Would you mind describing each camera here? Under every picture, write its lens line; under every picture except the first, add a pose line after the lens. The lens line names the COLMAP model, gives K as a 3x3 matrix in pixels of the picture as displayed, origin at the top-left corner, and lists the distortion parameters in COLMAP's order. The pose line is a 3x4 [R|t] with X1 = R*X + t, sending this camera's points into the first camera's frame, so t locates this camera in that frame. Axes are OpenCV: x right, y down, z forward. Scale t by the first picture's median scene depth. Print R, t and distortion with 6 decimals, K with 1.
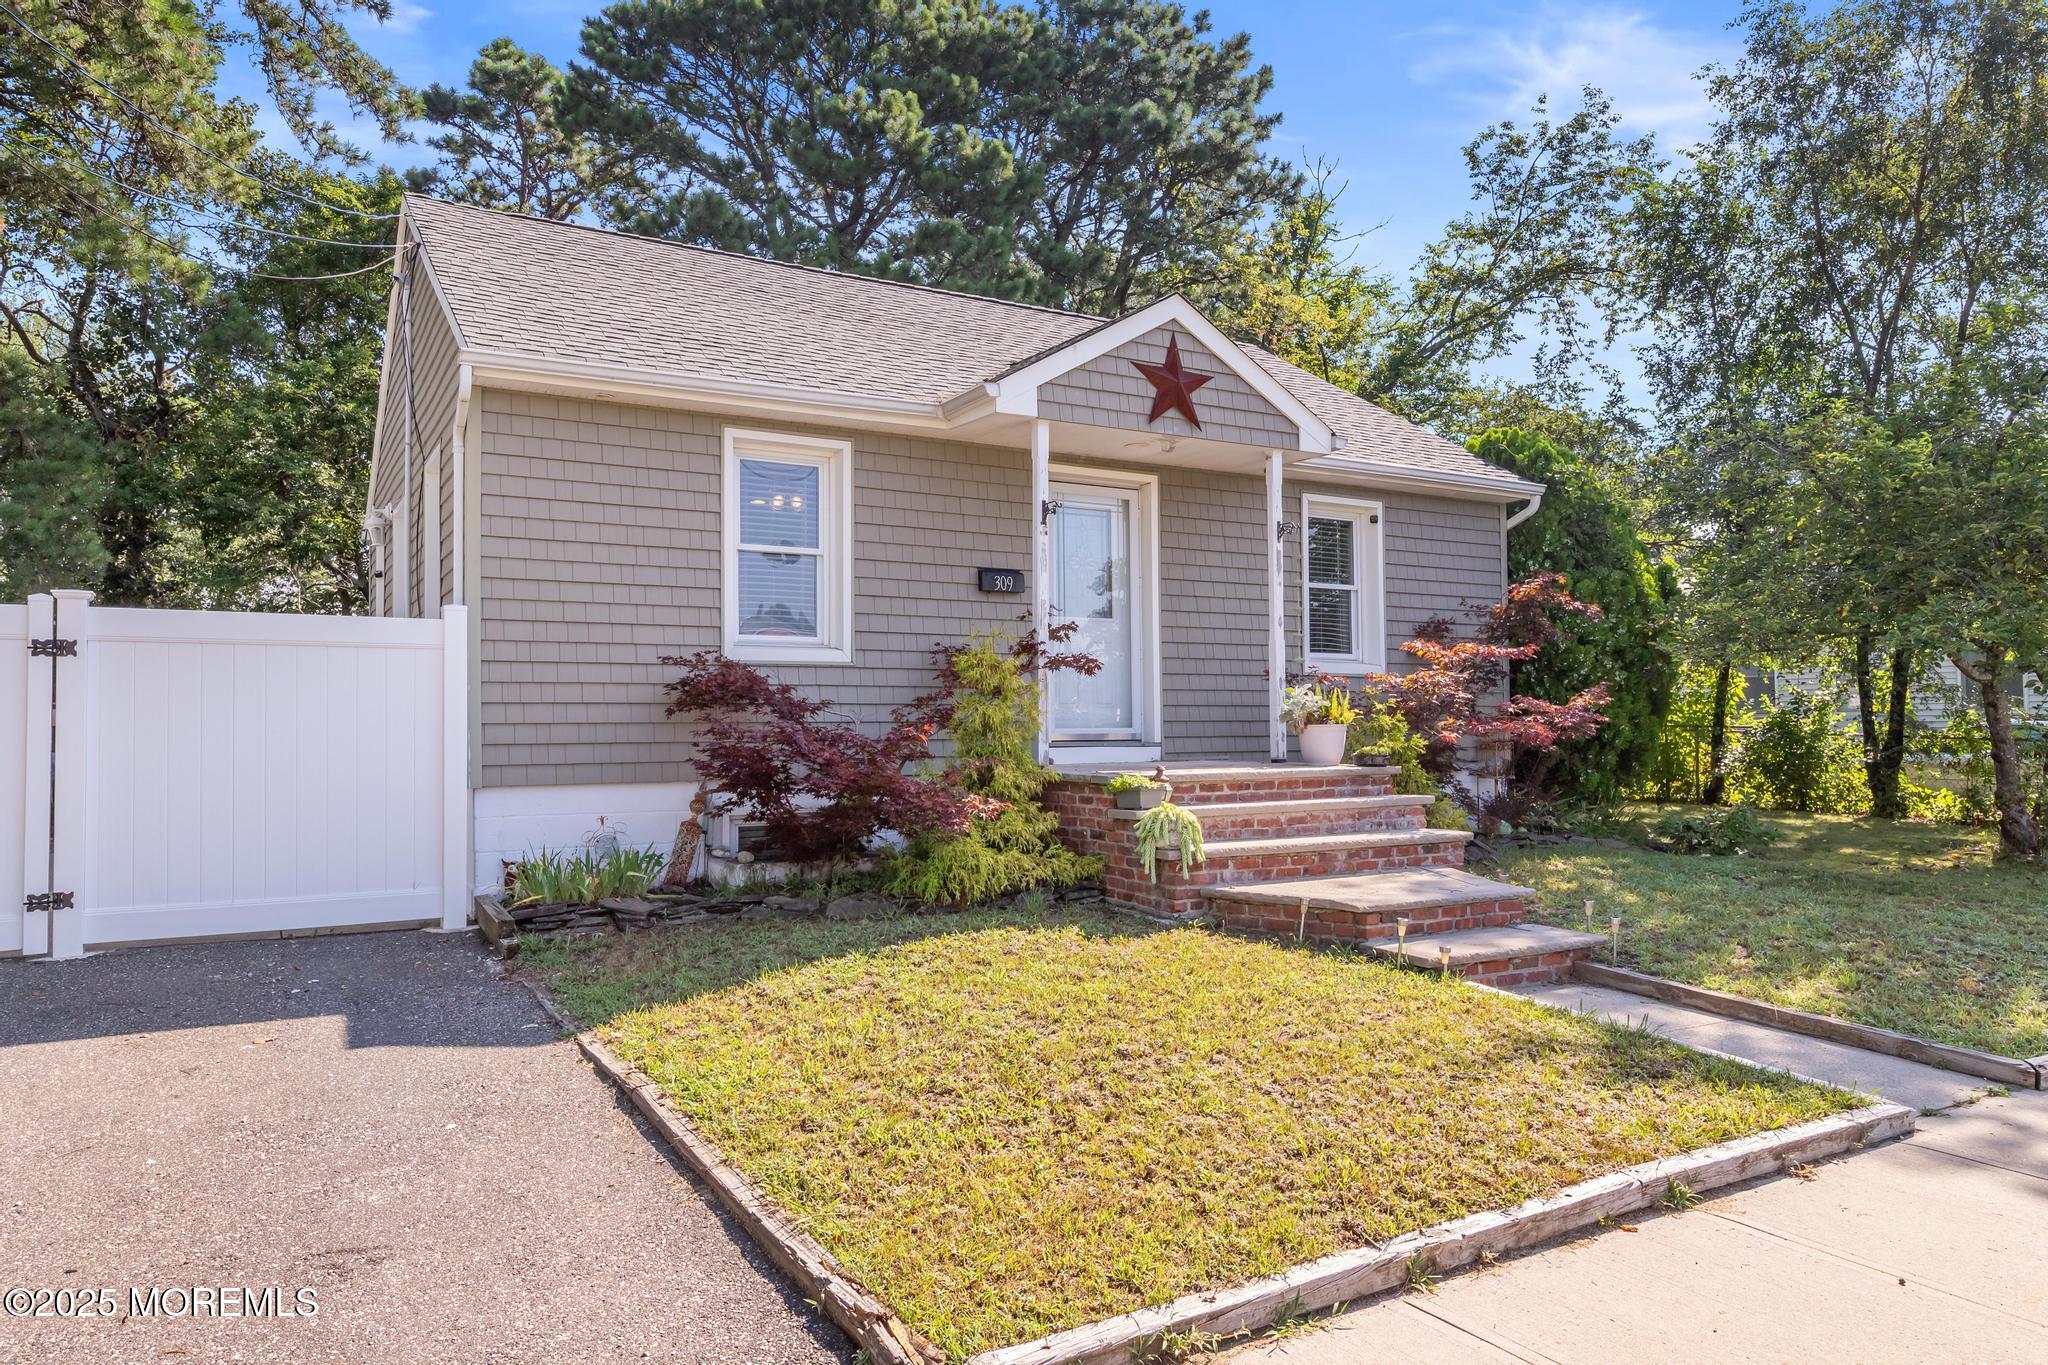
lens RADIAL K [[1343.2, 0, 1024.0], [0, 1343.2, 682.5], [0, 0, 1]] dist [0.007621, -0.000208]
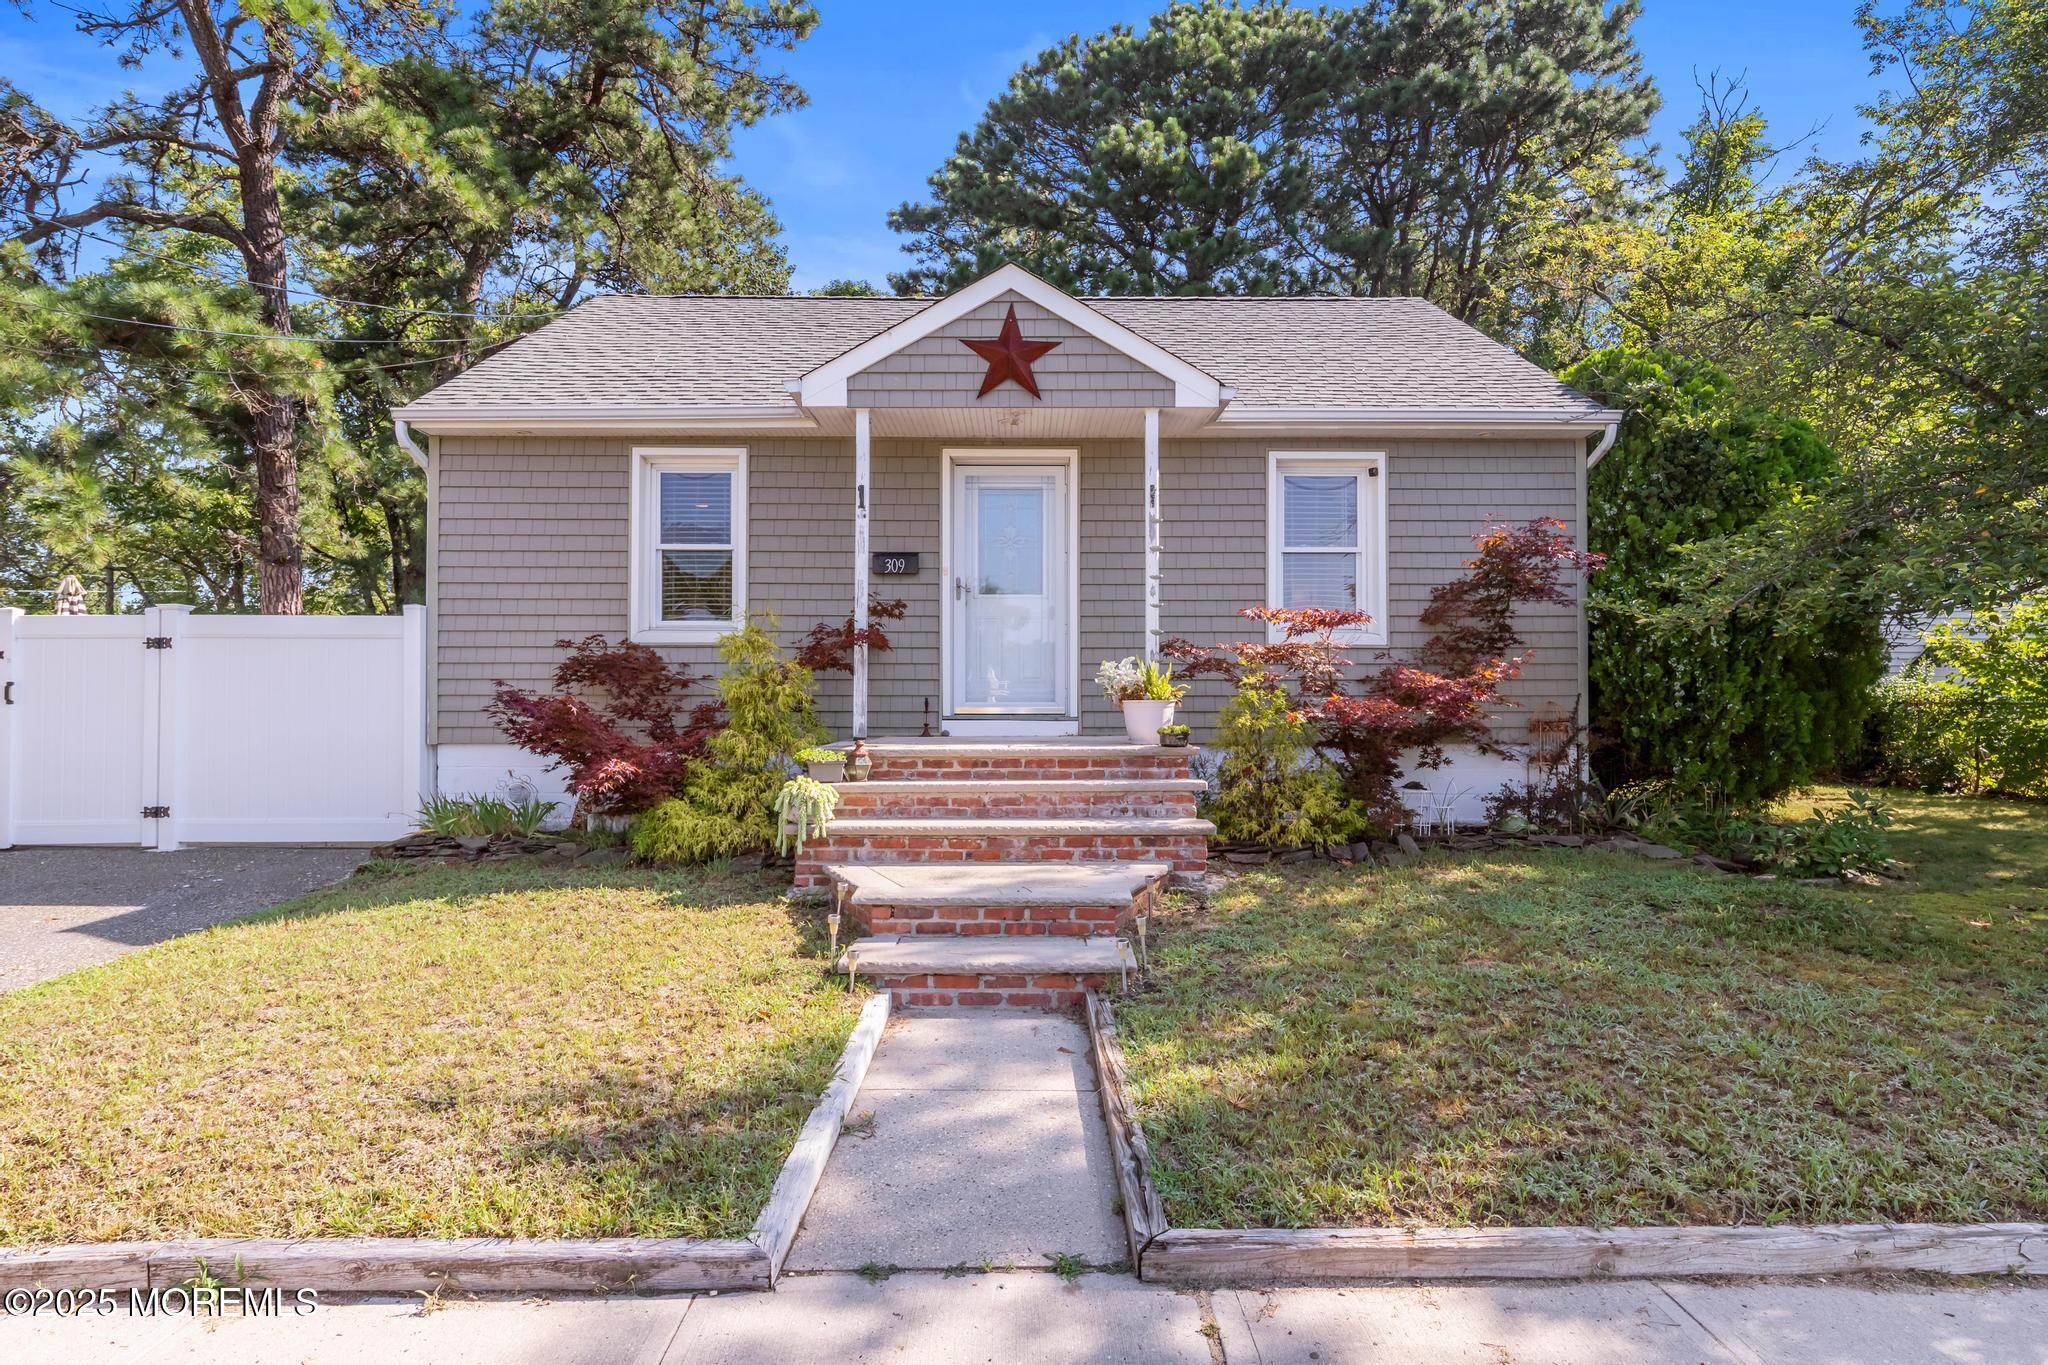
lens RADIAL K [[1121.9, 0, 1024.0], [0, 1121.9, 682.5], [0, 0, 1]] dist [0.007889, -0.000350]
pose [[0.866852, -0.000703, -0.498564, 0.528743], [0.010312, 0.999810, 0.016520, 0.005249], [0.498458, -0.019462, 0.866695, 0.281729]]
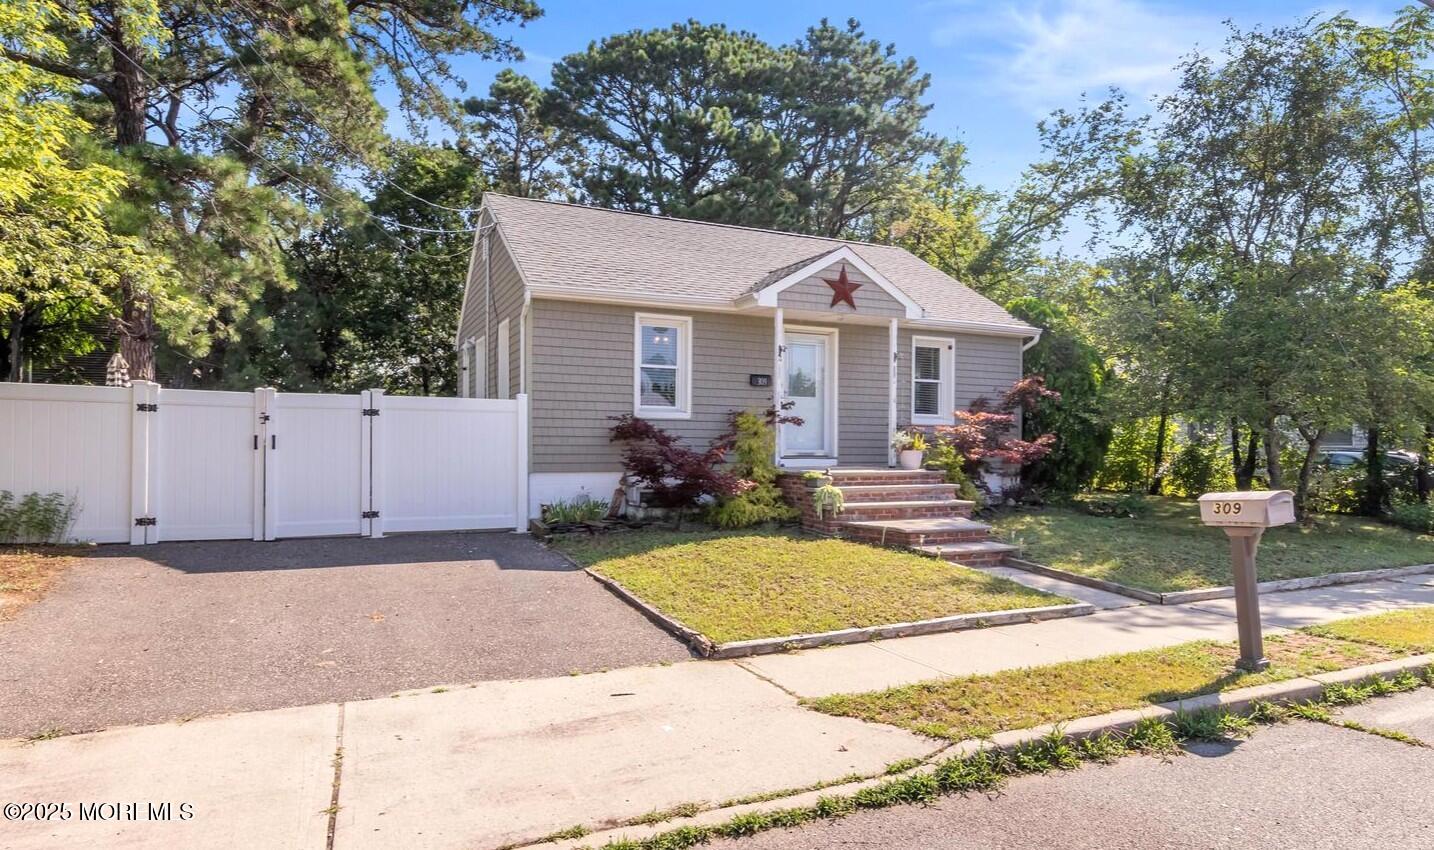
lens RADIAL K [[820.8, 0, 716.9], [0, 820.8, 448.5], [0, 0, 1]] dist [0.006838, 0.000296]
pose [[0.995409, 0.016152, -0.094344, 0.038938], [-0.012253, 0.999053, 0.041758, -0.021670], [0.094929, -0.040410, 0.994664, -0.315312]]
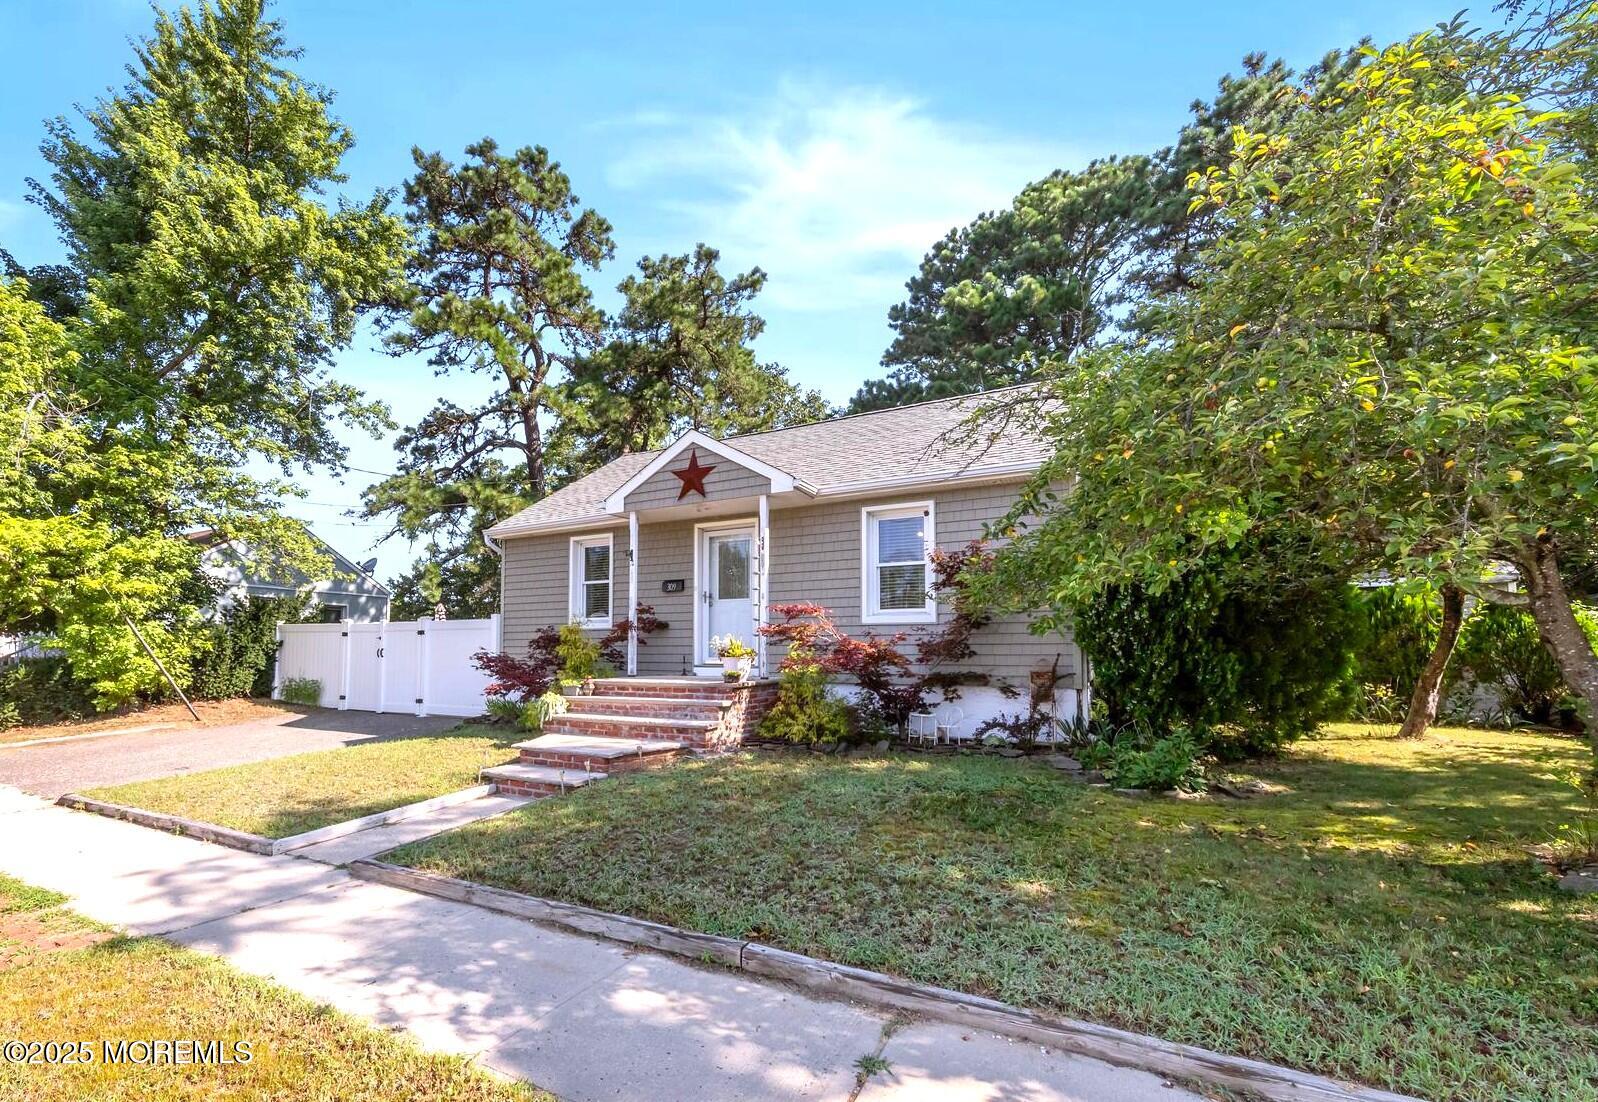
lens RADIAL K [[704.2, 0, 701.8], [0, 704.2, 618.9], [0, 0, 1]] dist [0.013421, 0.000268]
pose [[0.487186, -0.035697, -0.872568, 0.970247], [0.024117, 0.999333, -0.027417, 0.006113], [0.872965, -0.007686, 0.487722, 0.521416]]
